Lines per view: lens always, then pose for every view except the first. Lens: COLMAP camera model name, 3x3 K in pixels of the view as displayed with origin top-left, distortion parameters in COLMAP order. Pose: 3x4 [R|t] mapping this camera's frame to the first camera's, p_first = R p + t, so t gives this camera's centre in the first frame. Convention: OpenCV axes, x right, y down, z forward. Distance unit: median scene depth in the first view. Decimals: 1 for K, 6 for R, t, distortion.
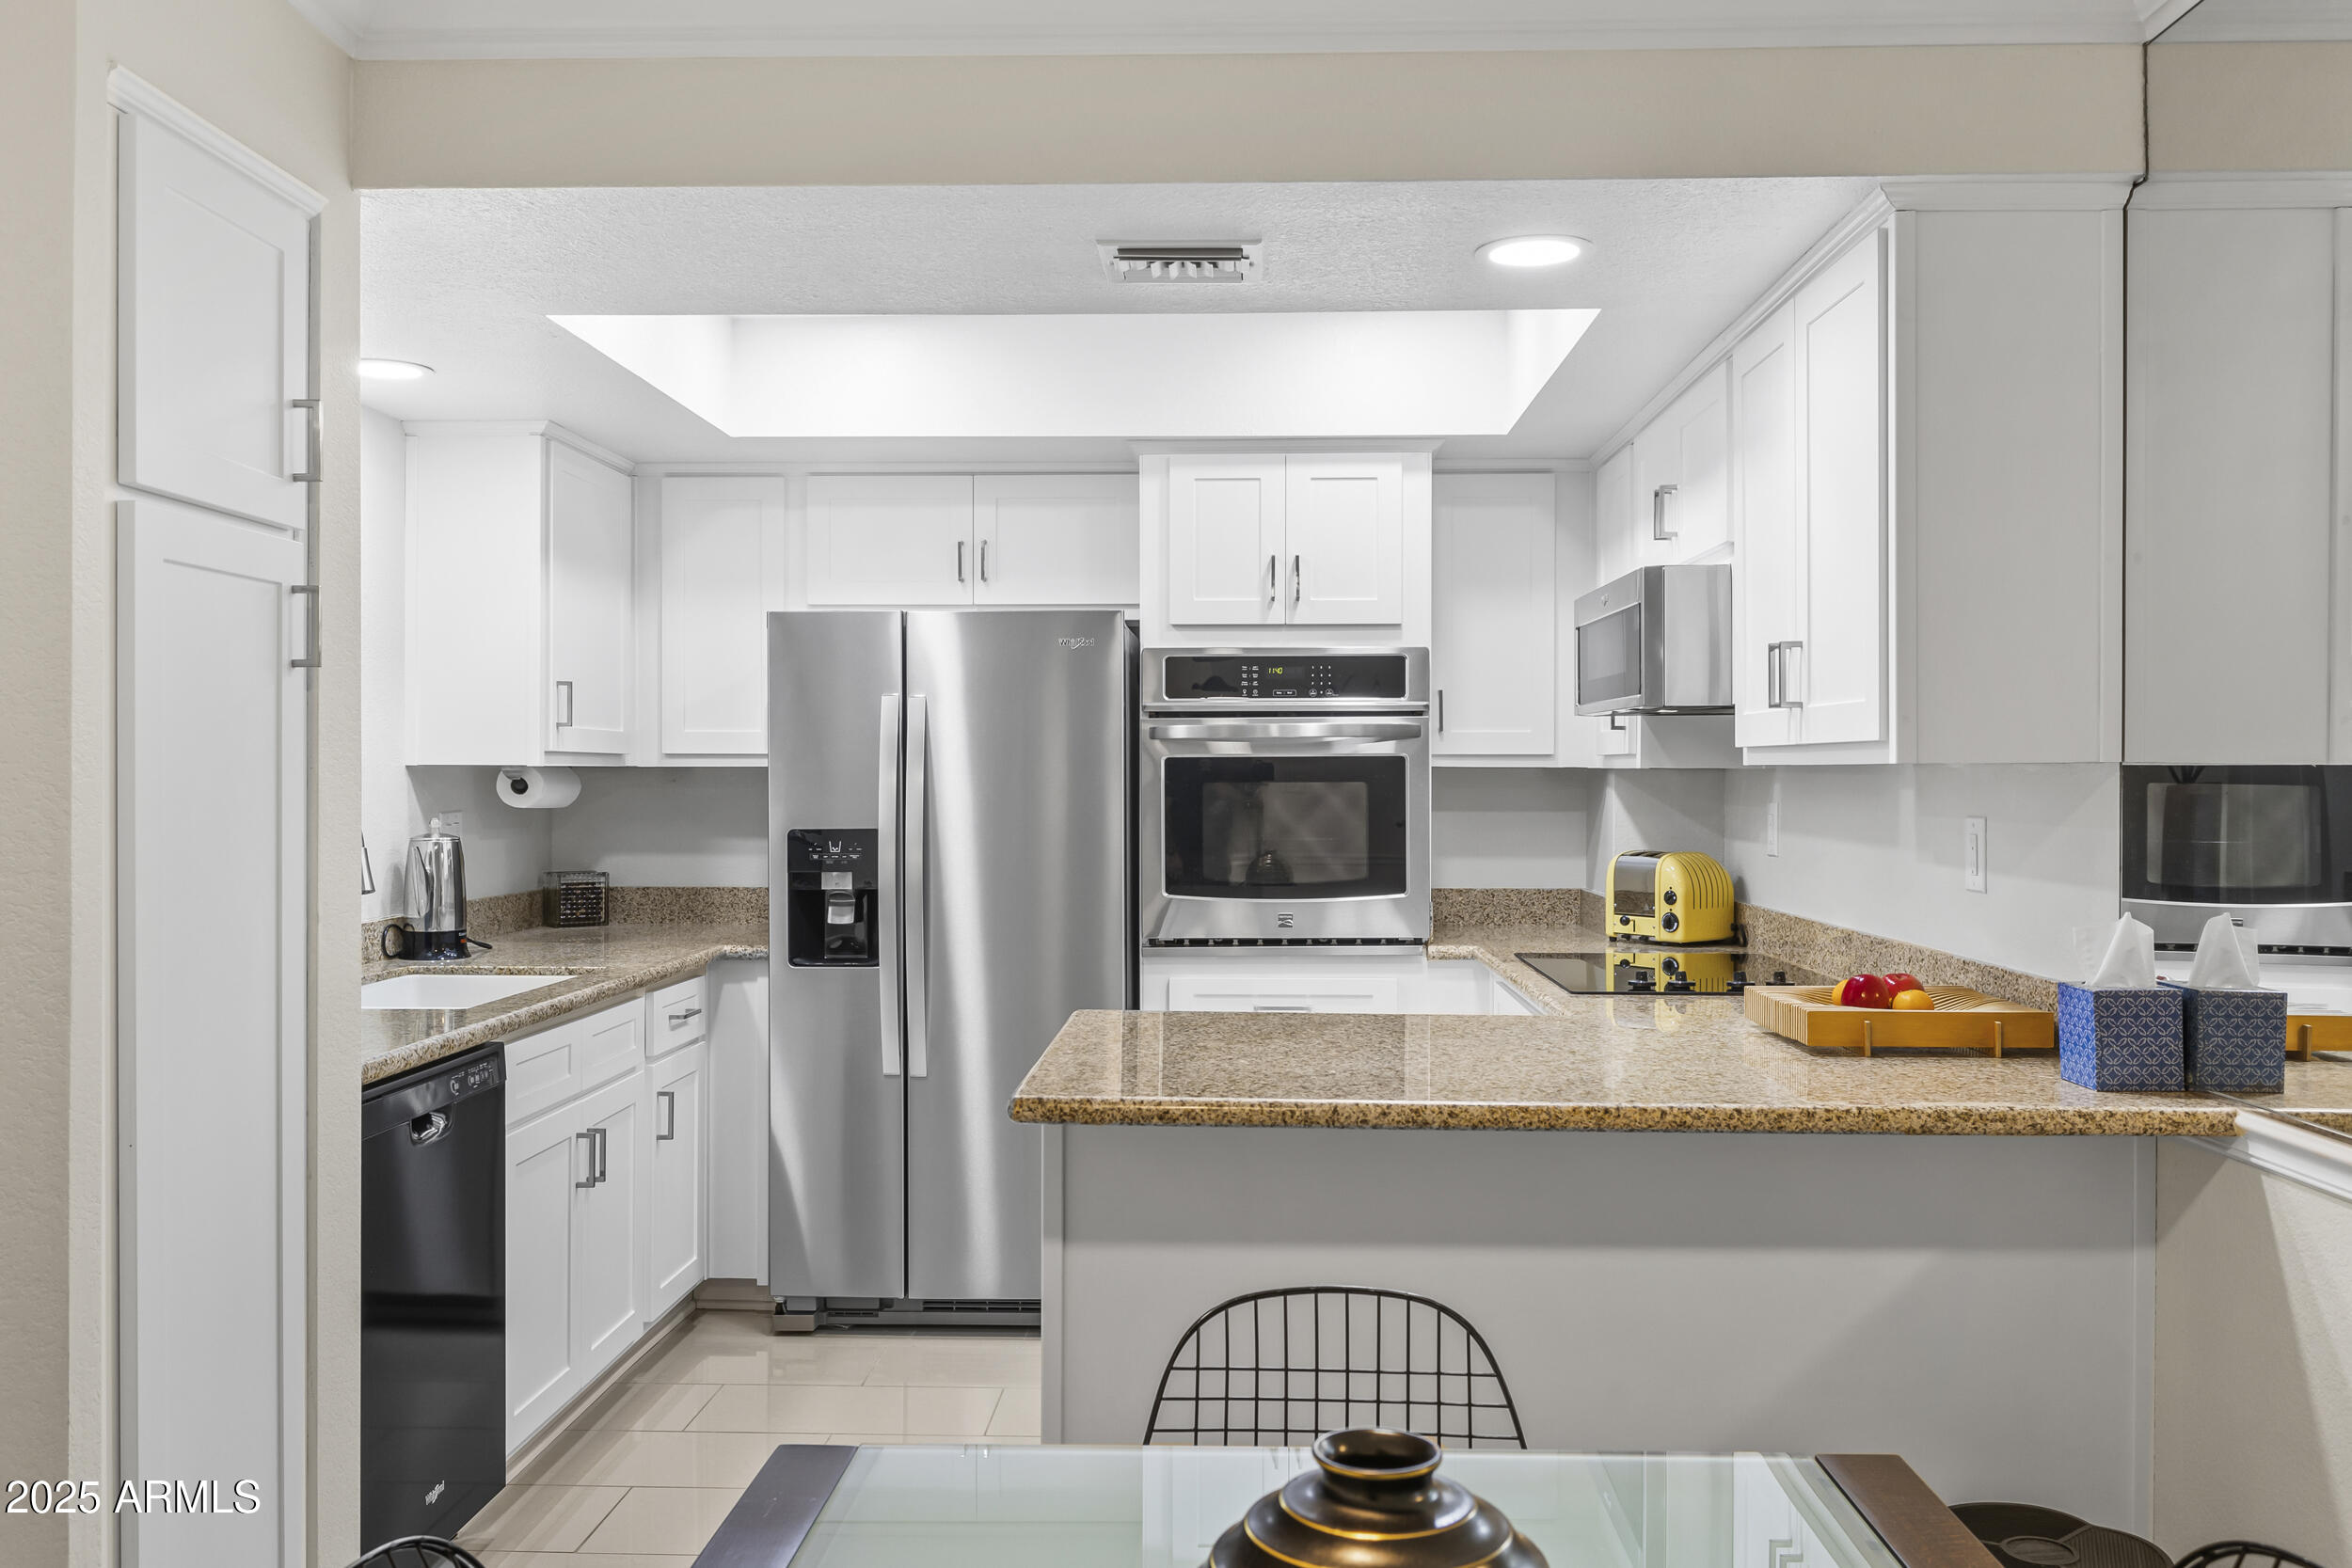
lens RADIAL K [[1933.9, 0, 1175.5], [0, 1933.9, 783.8], [0, 0, 1]] dist [0.035098, -0.059135]
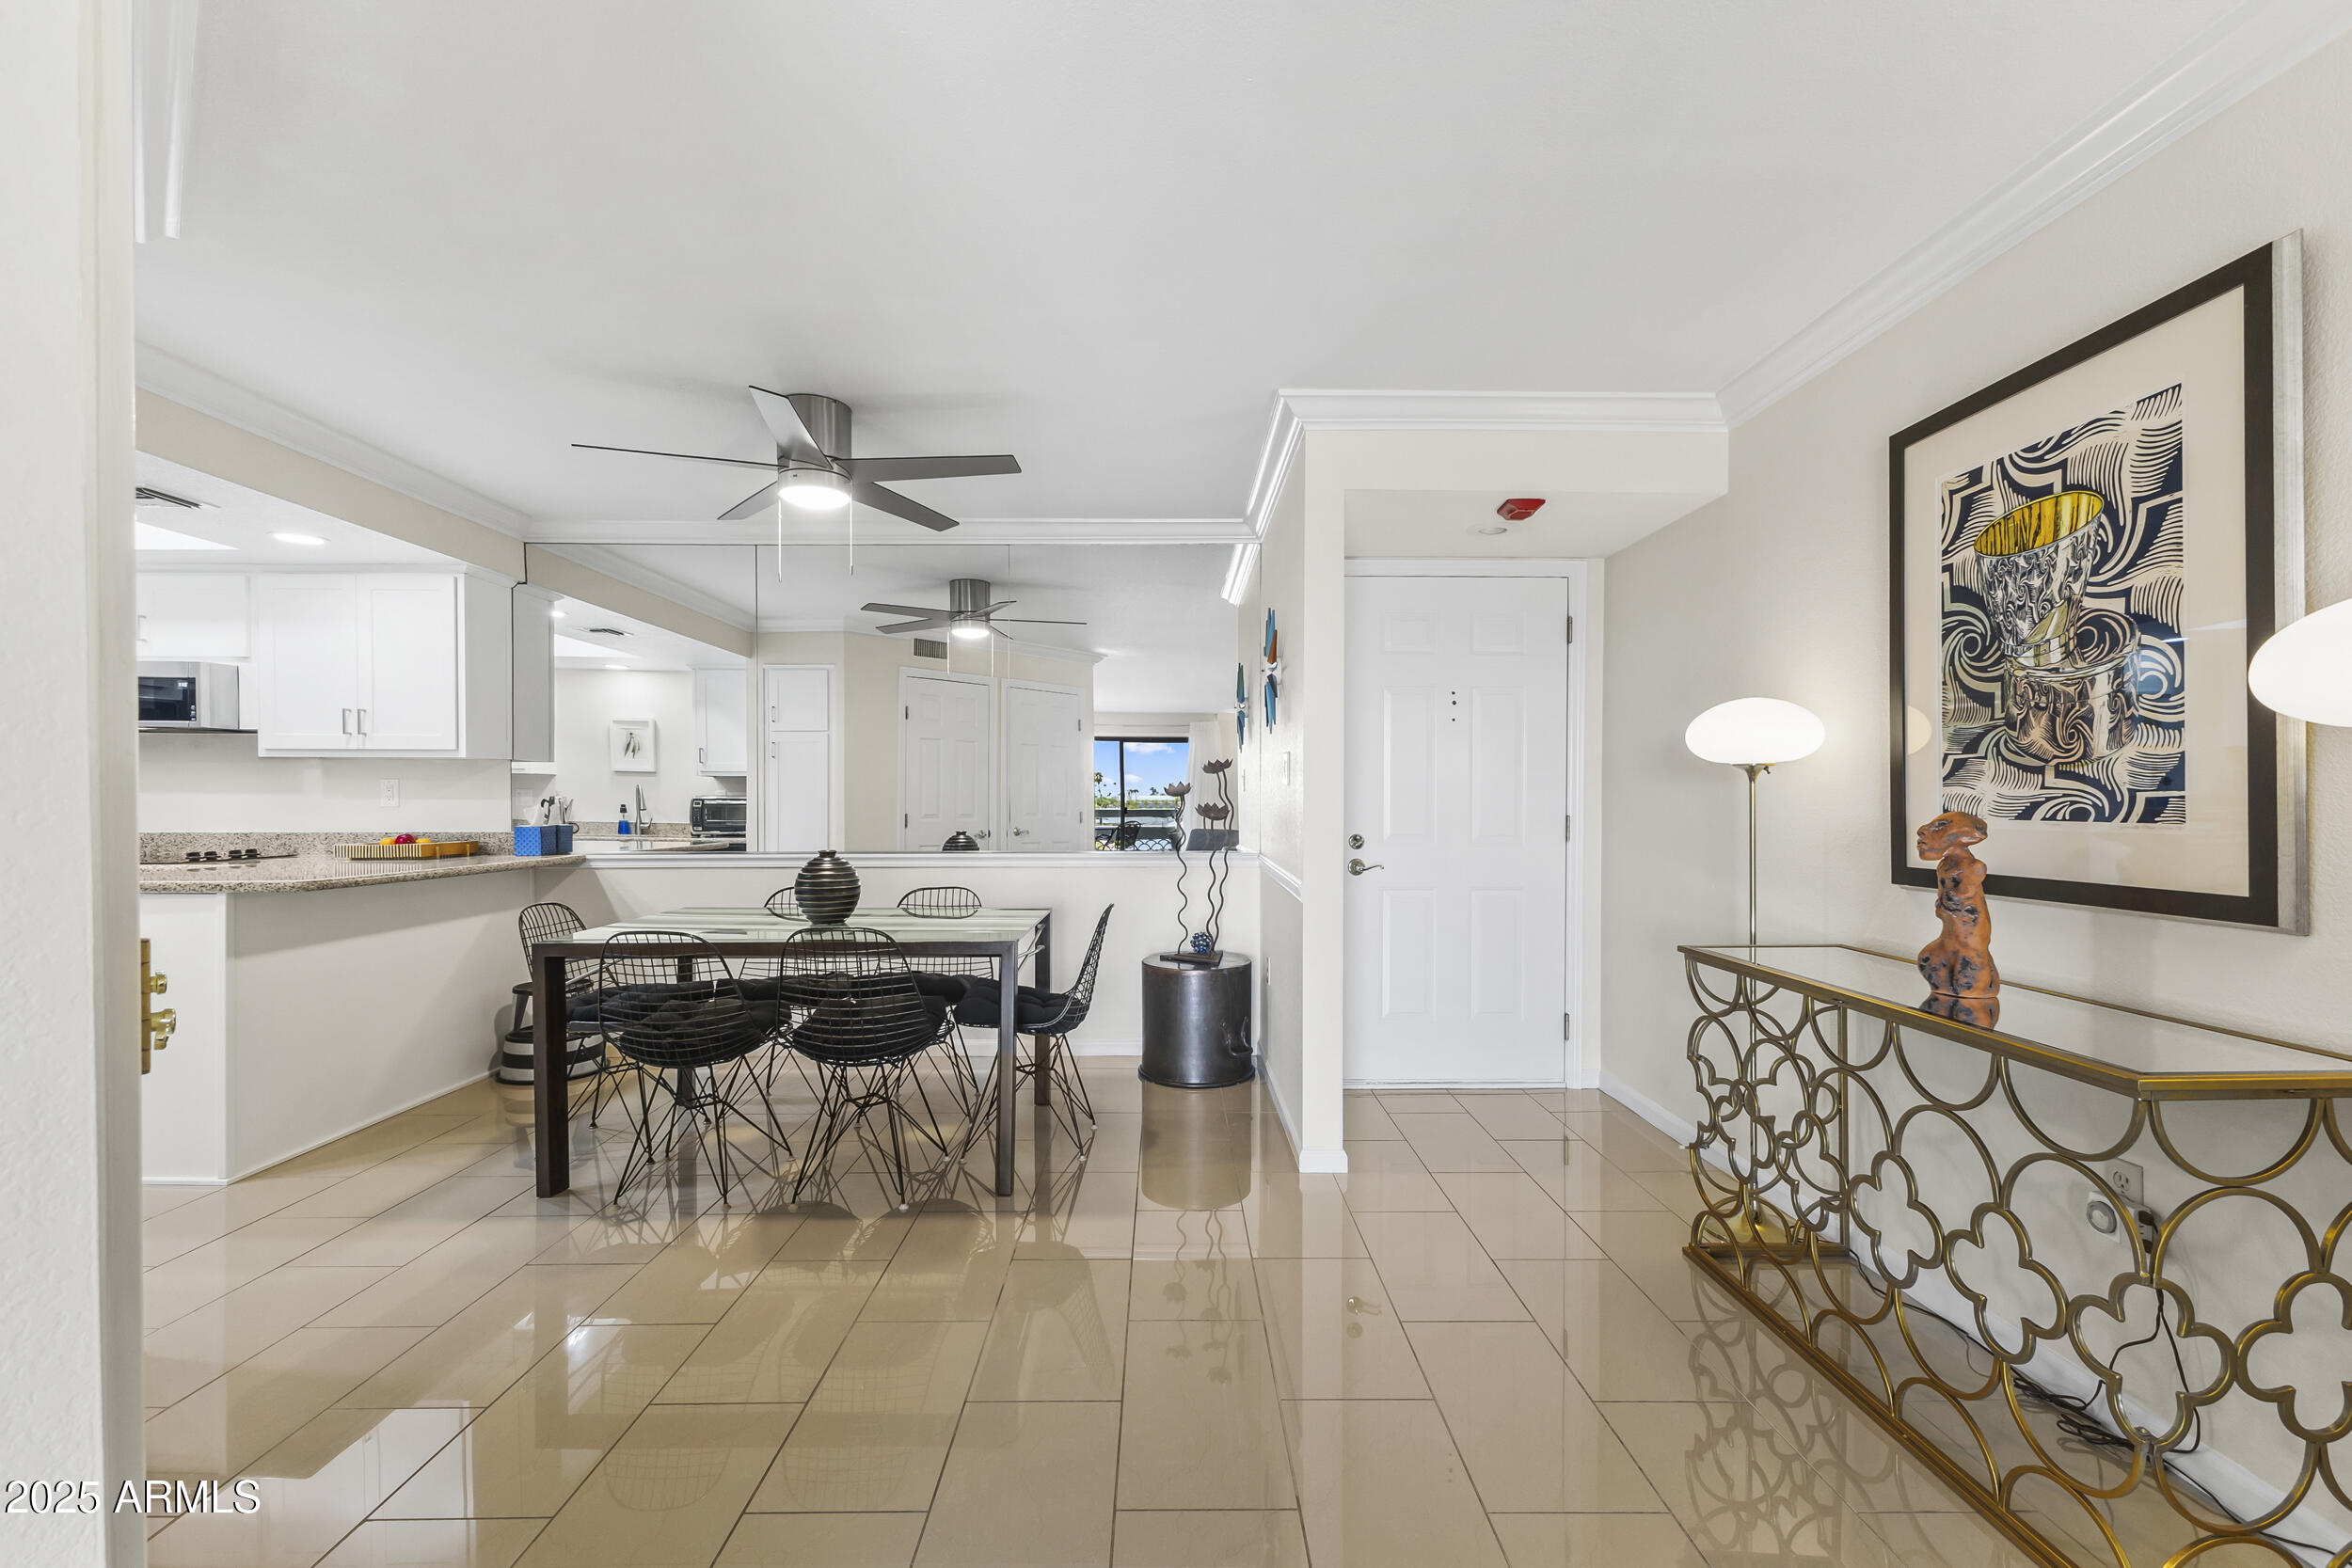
lens RADIAL K [[1026.0, 0, 1176.6], [0, 1026.0, 805.4], [0, 0, 1]] dist [0.008707, -0.000662]
pose [[-0.039078, -0.011117, 0.999174, -0.737260], [0.003804, 0.999929, 0.011275, 0.029384], [-0.999229, 0.004241, -0.039032, -0.022490]]
